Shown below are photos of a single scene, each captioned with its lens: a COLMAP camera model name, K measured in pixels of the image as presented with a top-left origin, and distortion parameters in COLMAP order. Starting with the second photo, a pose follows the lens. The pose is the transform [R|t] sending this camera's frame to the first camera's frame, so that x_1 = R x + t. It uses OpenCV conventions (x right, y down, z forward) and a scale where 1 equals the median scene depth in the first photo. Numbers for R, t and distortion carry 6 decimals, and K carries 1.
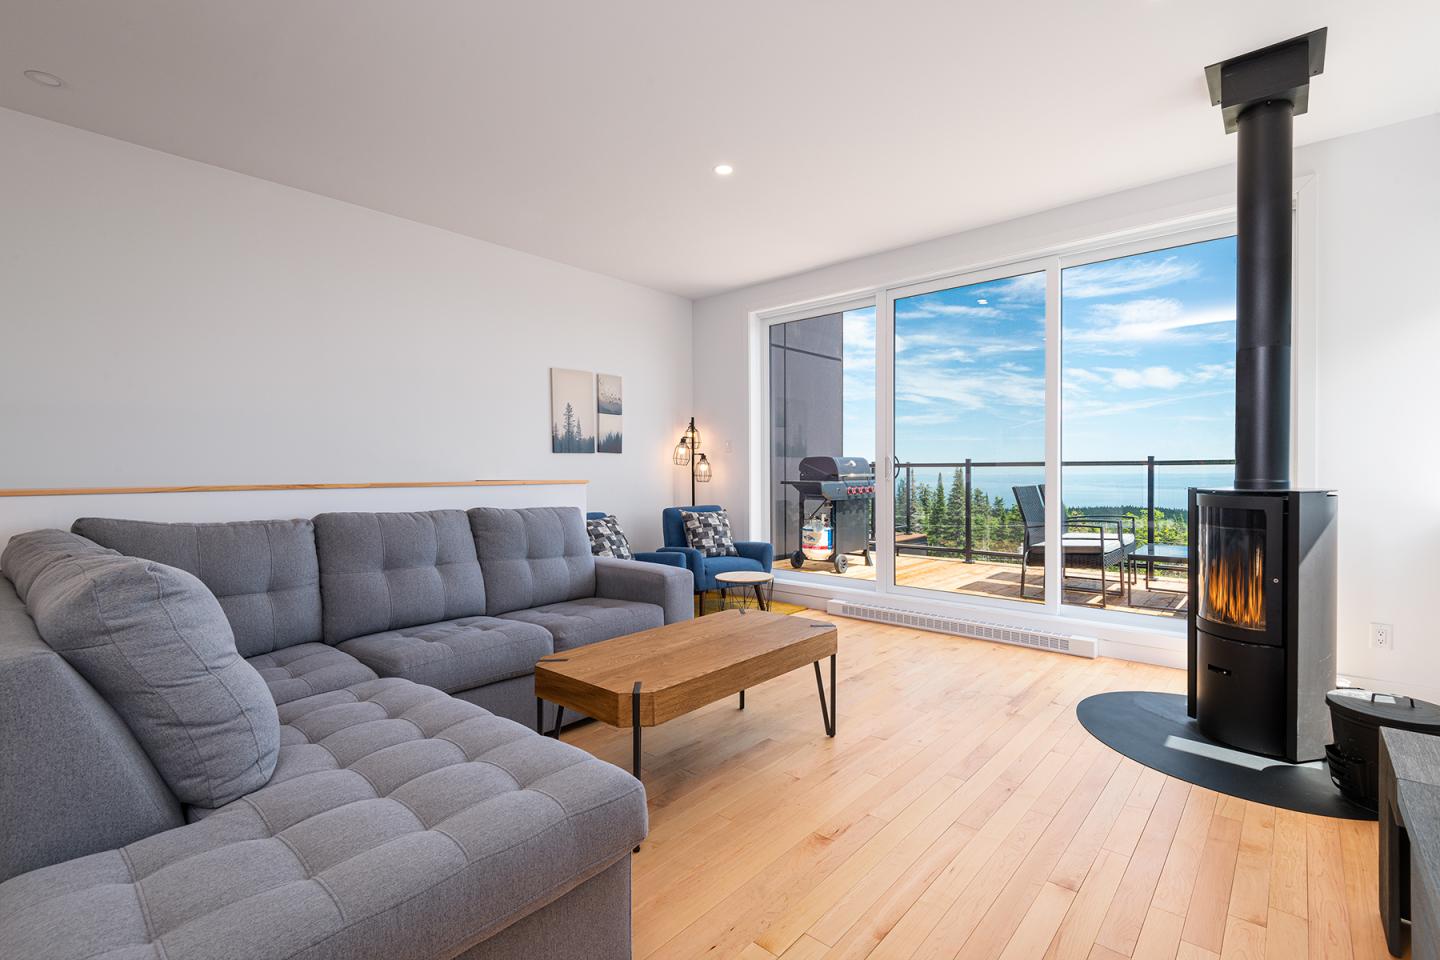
lens RADIAL K [[646.5, 0, 717.9], [0, 646.5, 473.0], [0, 0, 1]] dist [0.002041, 0.000382]
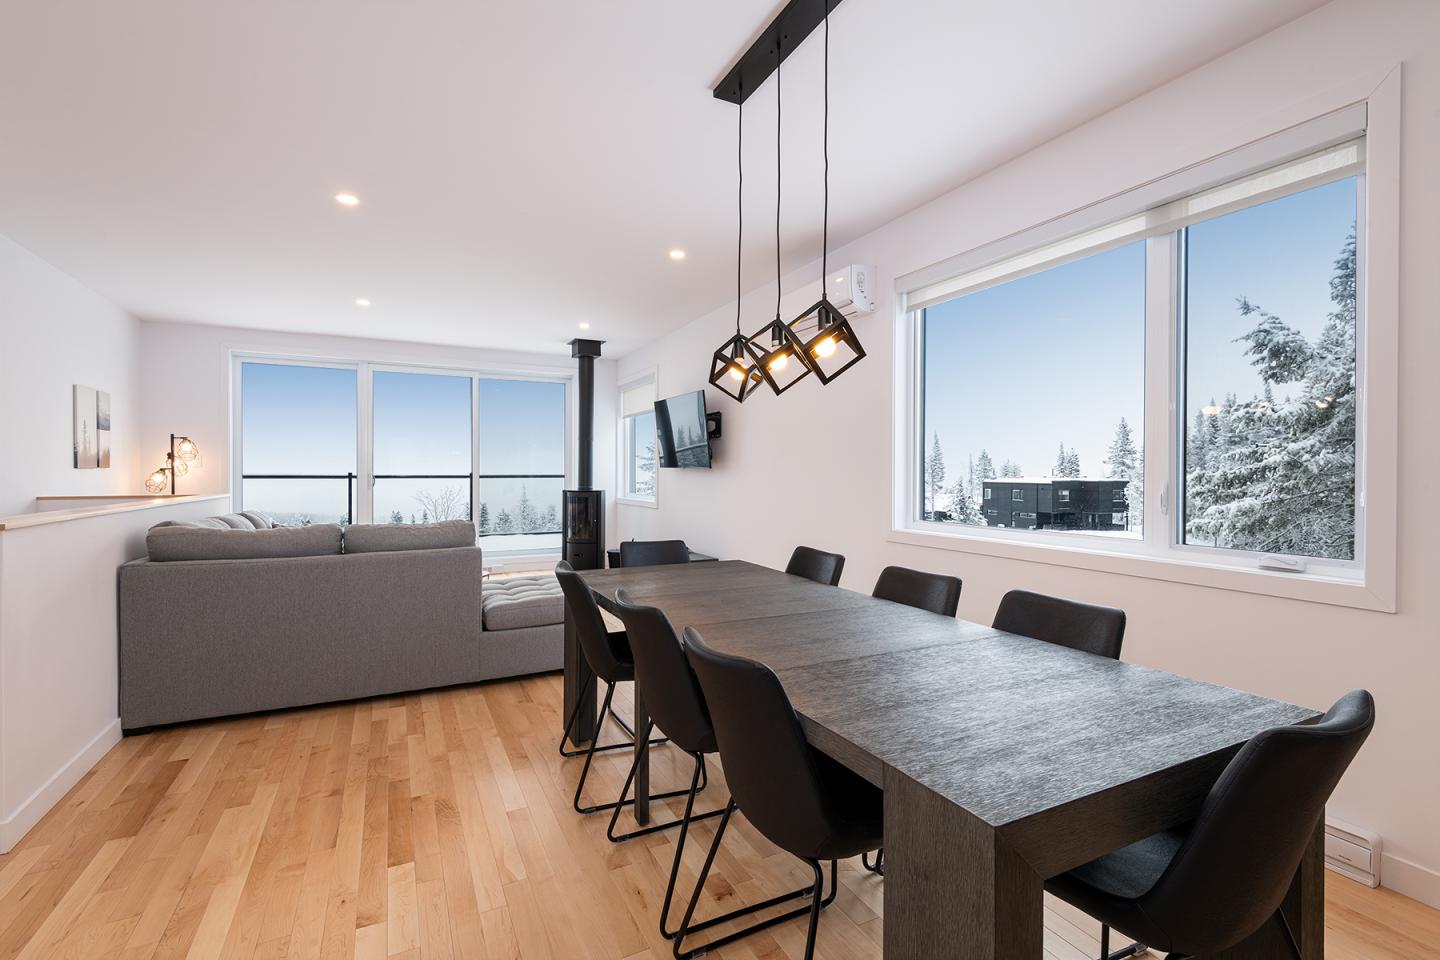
lens RADIAL K [[646.5, 0, 718.3], [0, 646.5, 478.2], [0, 0, 1]] dist [0.002041, 0.000382]
pose [[0.365643, -0.002210, 0.930753, -0.781361], [0.000935, 0.999998, 0.002007, -0.015996], [-0.930755, 0.000137, 0.365644, -0.290443]]
